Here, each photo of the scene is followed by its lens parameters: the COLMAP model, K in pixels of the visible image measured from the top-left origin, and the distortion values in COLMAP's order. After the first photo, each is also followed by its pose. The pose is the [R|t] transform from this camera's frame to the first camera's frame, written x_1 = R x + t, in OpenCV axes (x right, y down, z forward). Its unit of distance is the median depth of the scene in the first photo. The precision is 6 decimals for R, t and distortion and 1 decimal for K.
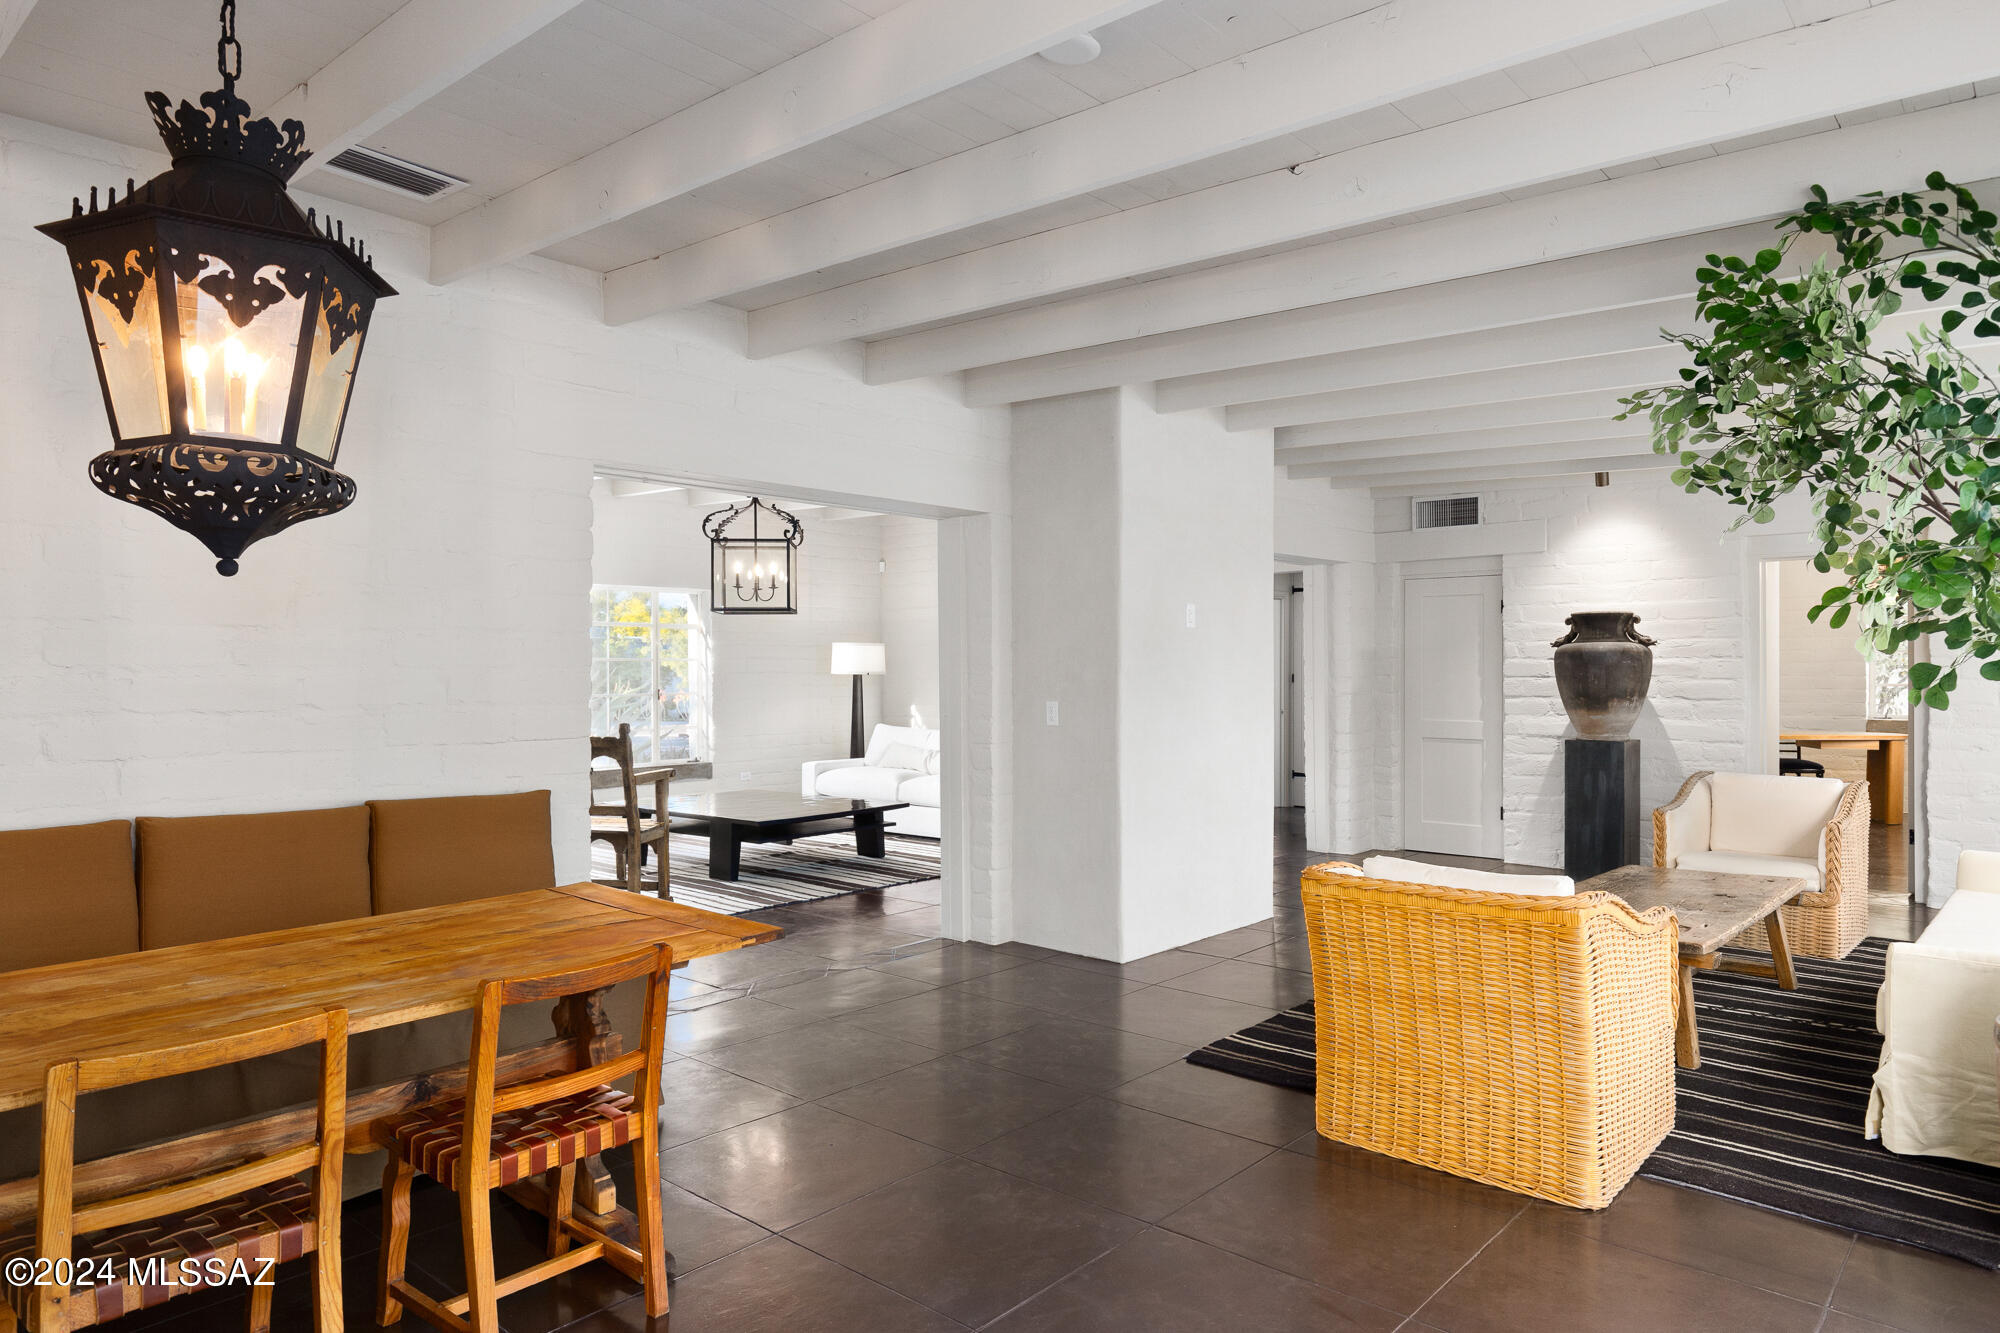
lens RADIAL K [[1206.1, 0, 1004.0], [0, 1206.1, 659.8], [0, 0, 1]] dist [-0.002321, 0.001428]
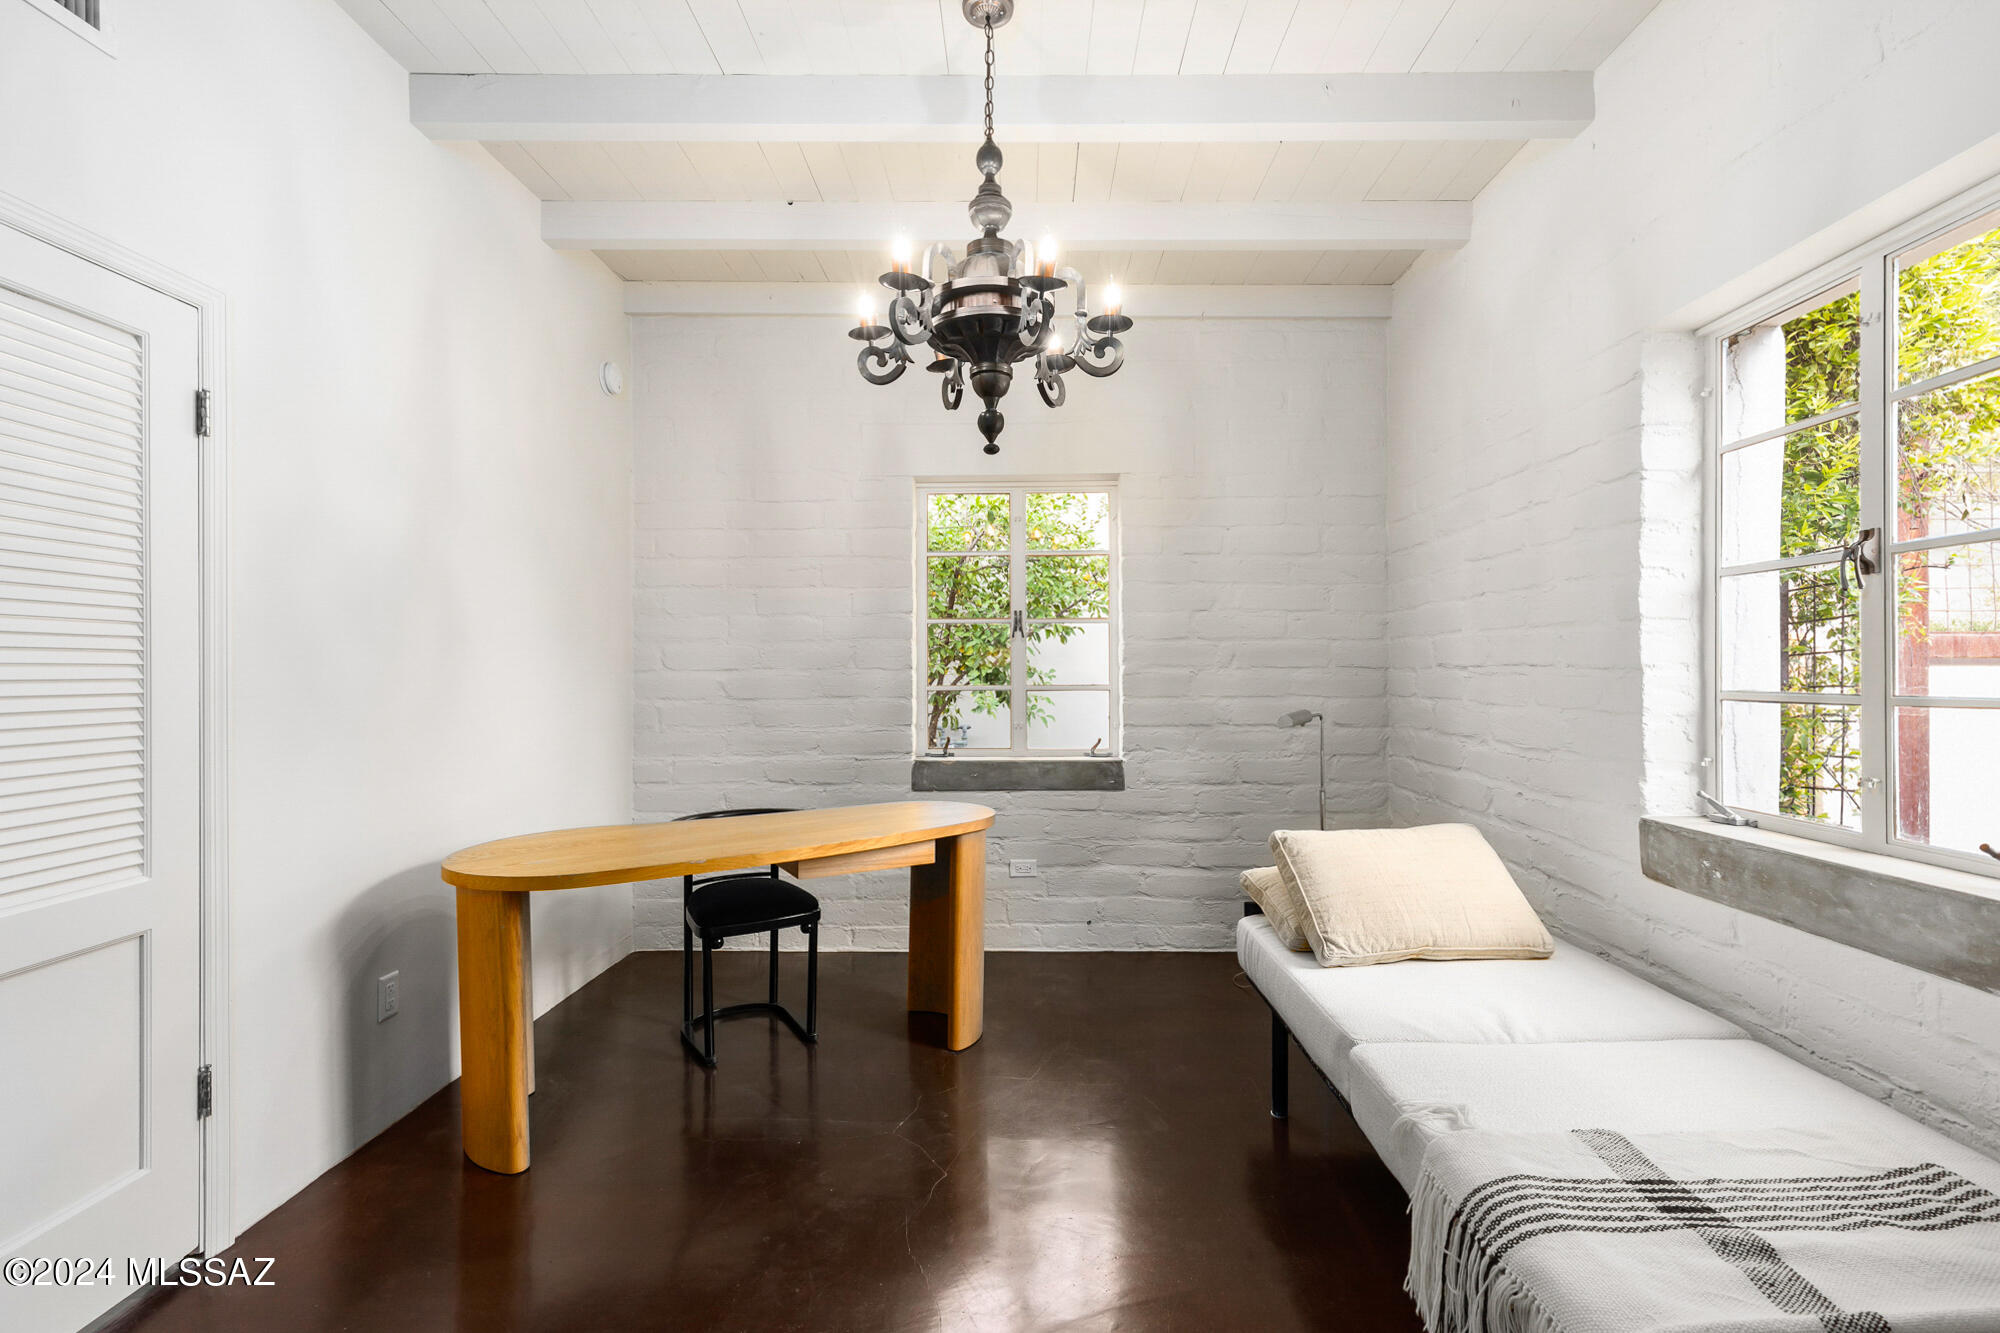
lens RADIAL K [[909.1, 0, 1002.5], [0, 909.1, 671.0], [0, 0, 1]] dist [0.002001, 0.000692]
pose [[0.760865, -0.004064, 0.648897, 0.557490], [0.000464, 0.999984, 0.005719, 0.013237], [-0.648910, -0.004051, 0.760855, 0.769706]]
